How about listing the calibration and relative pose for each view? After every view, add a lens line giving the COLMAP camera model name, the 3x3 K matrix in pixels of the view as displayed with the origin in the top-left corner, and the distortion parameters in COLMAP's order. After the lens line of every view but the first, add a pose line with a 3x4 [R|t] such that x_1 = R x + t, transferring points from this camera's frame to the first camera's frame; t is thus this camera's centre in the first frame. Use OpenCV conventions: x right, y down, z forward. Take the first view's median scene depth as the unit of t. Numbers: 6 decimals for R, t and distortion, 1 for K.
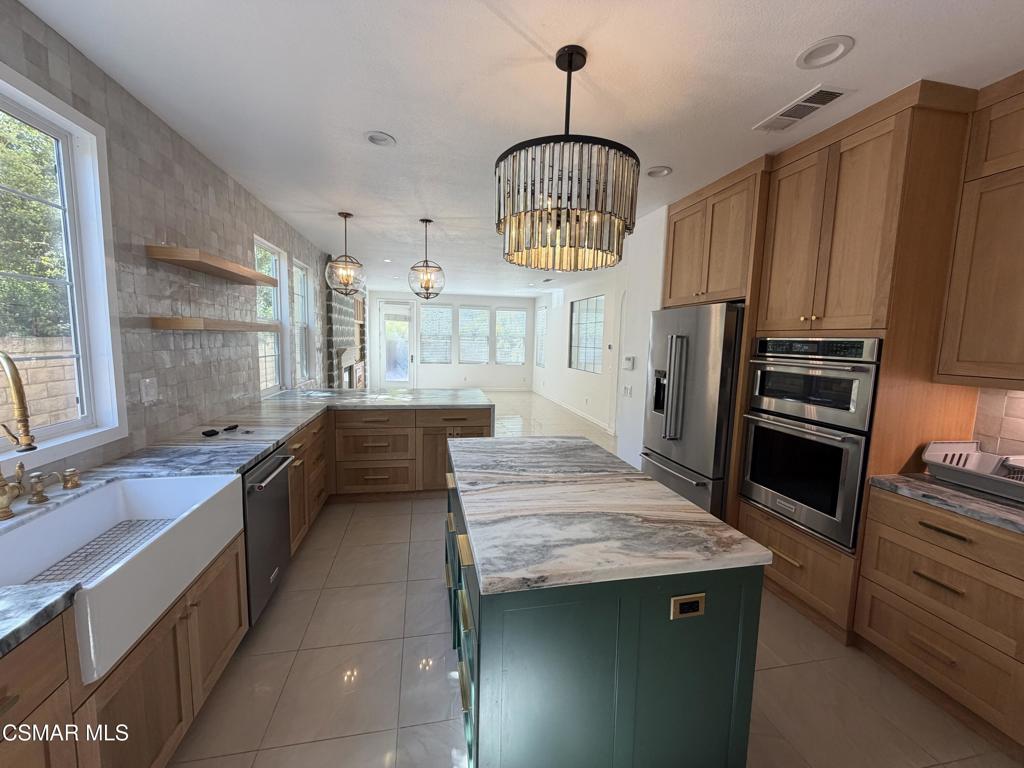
lens RADIAL K [[410.9, 0, 509.8], [0, 410.9, 385.6], [0, 0, 1]] dist [-0.000425, 0.010106]
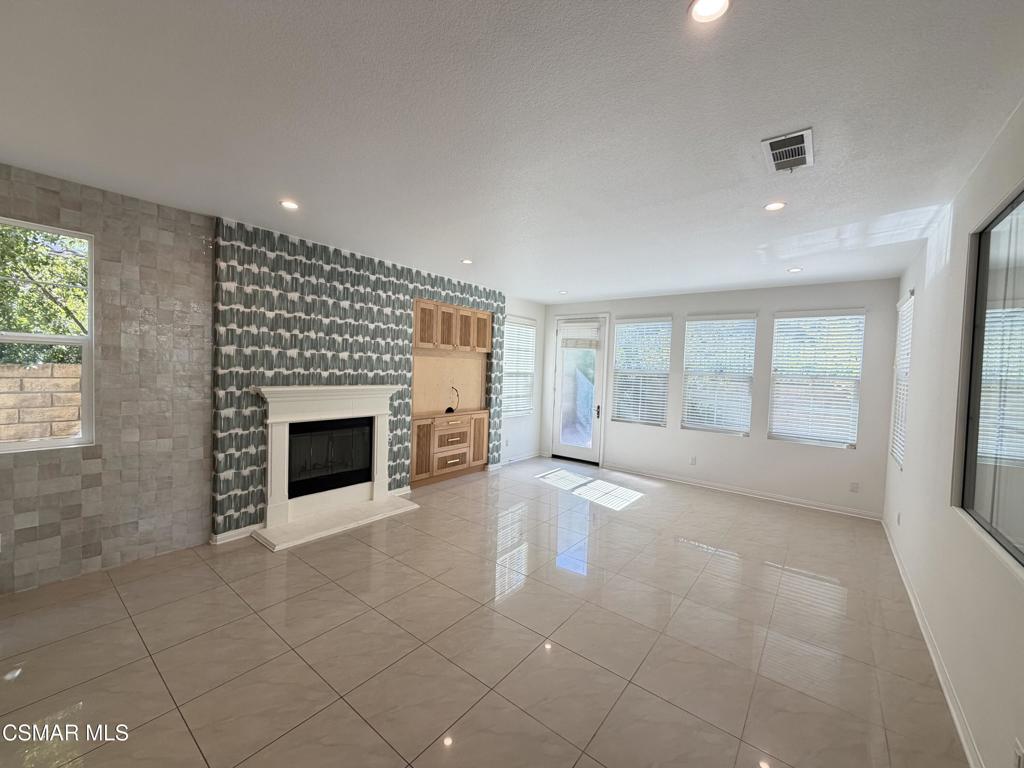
lens RADIAL K [[410.9, 0, 509.8], [0, 410.9, 385.6], [0, 0, 1]] dist [-0.000425, 0.010106]
pose [[0.644095, 0.030562, -0.764334, 0.151455], [-0.106982, 0.992980, -0.050448, -0.069481], [0.757427, 0.114263, 0.642844, 0.609924]]
